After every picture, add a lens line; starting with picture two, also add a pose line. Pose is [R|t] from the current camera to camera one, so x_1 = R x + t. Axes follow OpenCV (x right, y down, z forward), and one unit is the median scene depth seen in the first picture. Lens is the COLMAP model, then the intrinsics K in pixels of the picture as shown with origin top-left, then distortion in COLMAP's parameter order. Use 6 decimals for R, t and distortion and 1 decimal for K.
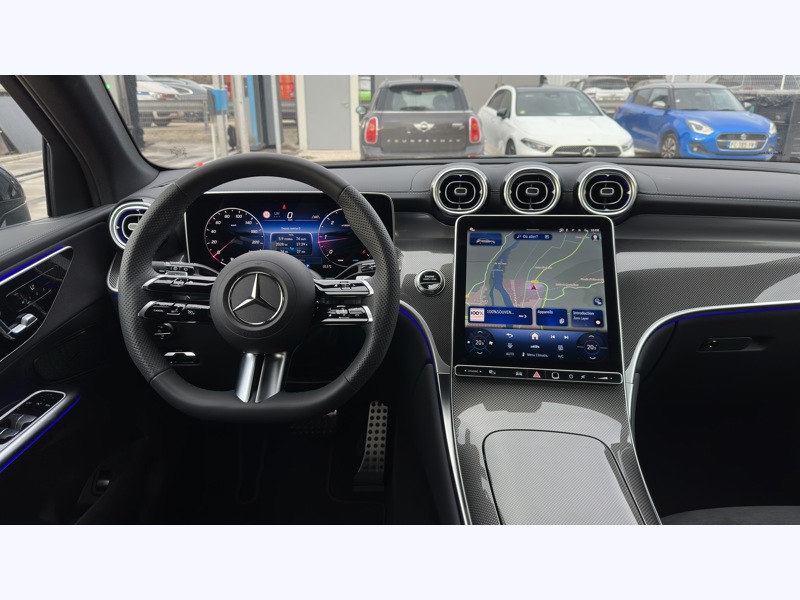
lens RADIAL K [[557.0, 0, 400.0], [0, 557.0, 300.0], [0, 0, 1]] dist [0.091279, -0.129791]
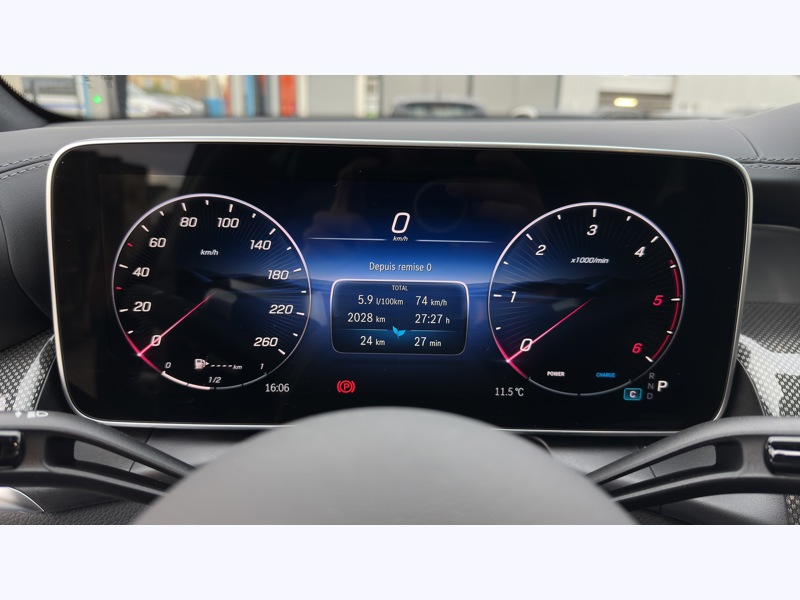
lens RADIAL K [[562.1, 0, 400.0], [0, 562.1, 300.0], [0, 0, 1]] dist [0.045078, -0.134518]
pose [[0.999571, 0.023979, 0.016835, -0.201695], [-0.023493, 0.999318, -0.028494, -0.102426], [-0.017507, 0.028086, 0.999452, 0.706031]]
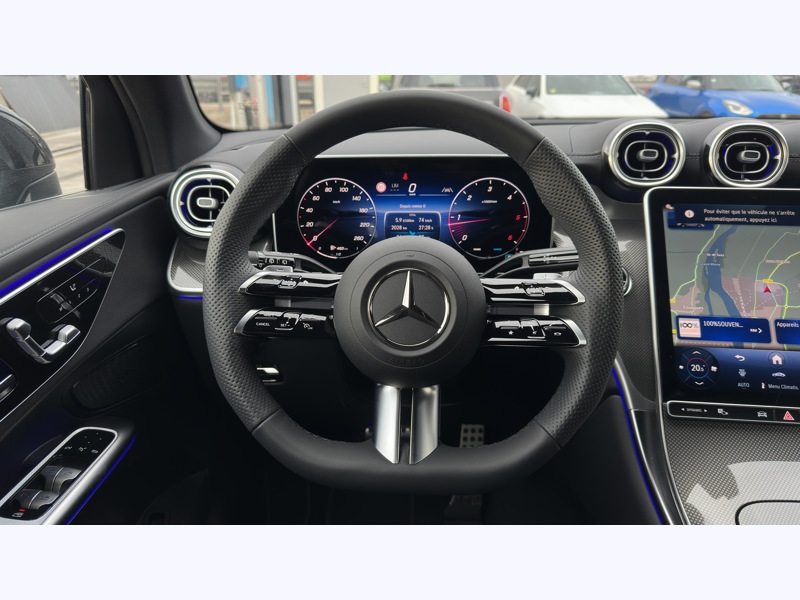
lens RADIAL K [[557.0, 0, 400.0], [0, 557.0, 300.0], [0, 0, 1]] dist [0.091279, -0.129791]
pose [[0.999884, 0.006302, -0.013892, -0.202502], [-0.005939, 0.999644, 0.026027, -0.023279], [0.014051, -0.025942, 0.999565, 0.261604]]
